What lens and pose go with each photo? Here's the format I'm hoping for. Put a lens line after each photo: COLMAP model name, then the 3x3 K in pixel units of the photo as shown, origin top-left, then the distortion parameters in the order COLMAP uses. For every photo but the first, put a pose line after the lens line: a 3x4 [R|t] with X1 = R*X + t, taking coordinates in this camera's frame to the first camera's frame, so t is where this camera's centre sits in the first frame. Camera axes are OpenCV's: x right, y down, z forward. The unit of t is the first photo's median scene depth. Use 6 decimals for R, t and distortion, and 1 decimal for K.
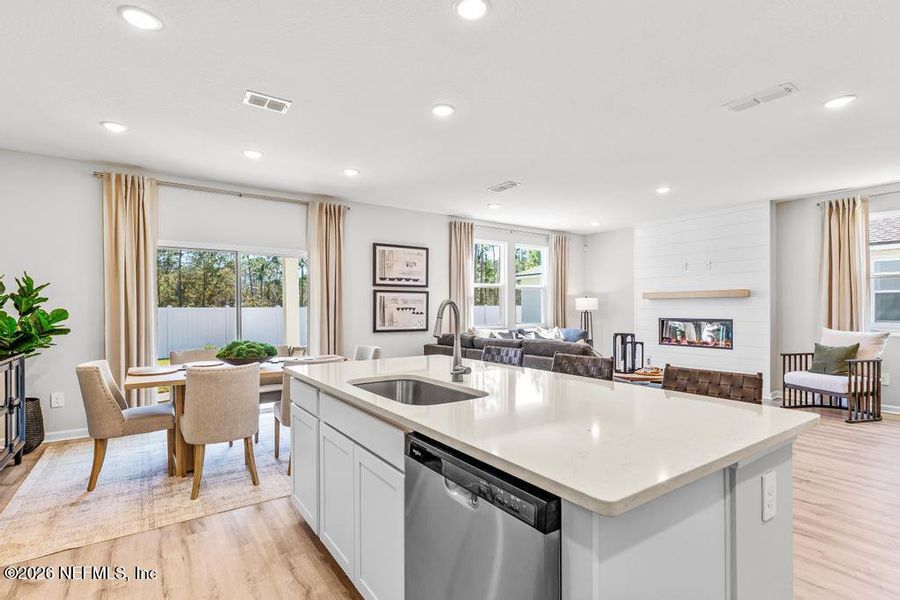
lens RADIAL K [[424.4, 0, 442.2], [0, 424.4, 310.9], [0, 0, 1]] dist [0.001002, -0.000114]
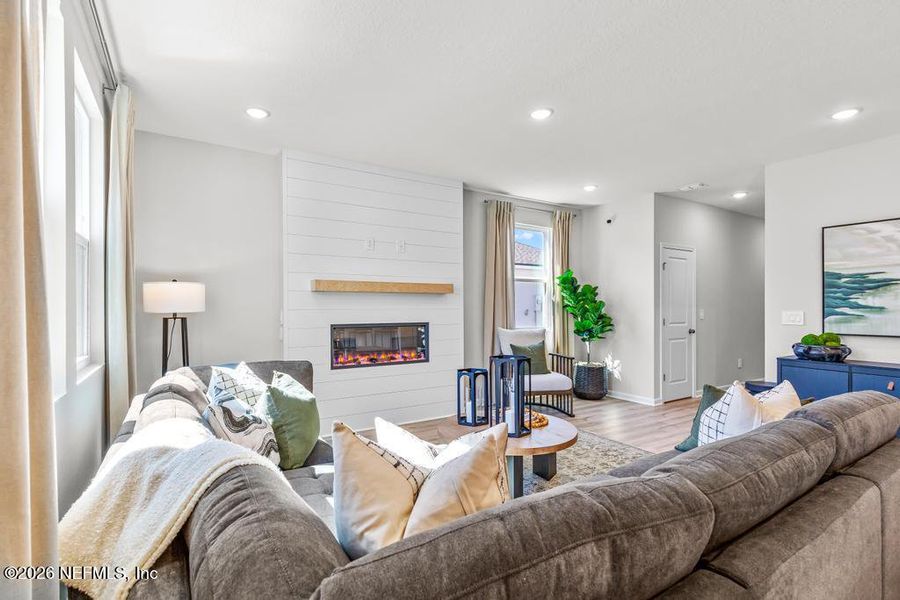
lens RADIAL K [[424.4, 0, 442.2], [0, 424.4, 310.9], [0, 0, 1]] dist [0.001002, -0.000114]
pose [[0.046527, -0.008678, 0.998879, -0.081785], [0.004780, 0.999953, 0.008465, -0.007688], [-0.998906, 0.004381, 0.046567, 0.978764]]
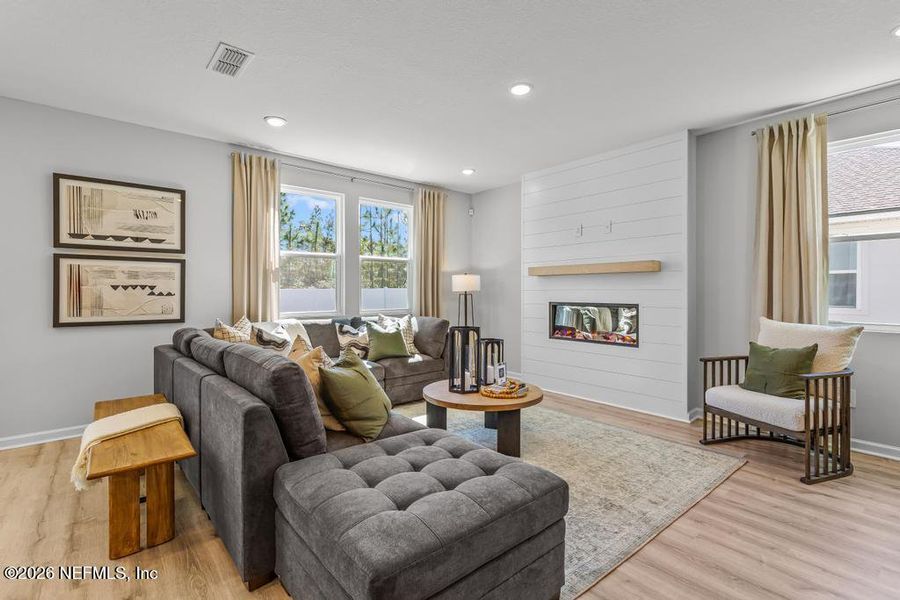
lens RADIAL K [[411.0, 0, 449.5], [0, 411.0, 294.5], [0, 0, 1]] dist [0.002353, 0.000585]
pose [[0.994269, 0.002673, 0.106877, 0.316080], [-0.002668, 0.999996, -0.000189, 0.004962], [-0.106877, -0.000097, 0.994272, 0.377775]]
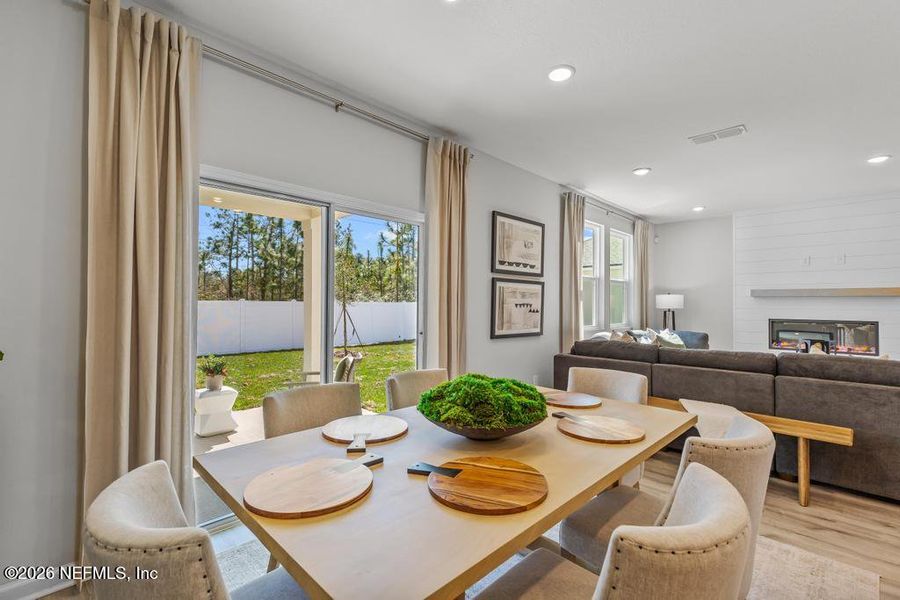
lens RADIAL K [[399.1, 0, 450.0], [0, 399.1, 300.0], [0, 0, 1]] dist [0.002554, 0.000467]
pose [[0.983201, 0.013788, 0.182002, -0.348584], [-0.011121, 0.999815, -0.015667, -0.001818], [-0.182184, 0.013380, 0.983173, 0.363223]]
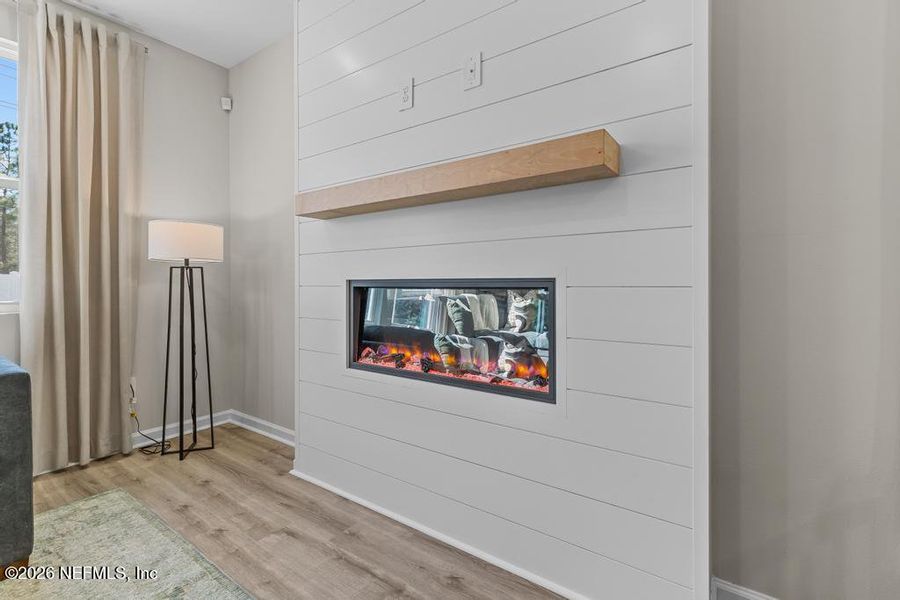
lens RADIAL K [[419.5, 0, 451.6], [0, 419.5, 284.9], [0, 0, 1]] dist [0.001522, 0.000166]
pose [[0.936090, -0.003653, 0.351743, 0.567644], [0.003223, 0.999993, 0.001808, 0.023693], [-0.351747, -0.000558, 0.936095, 0.830269]]
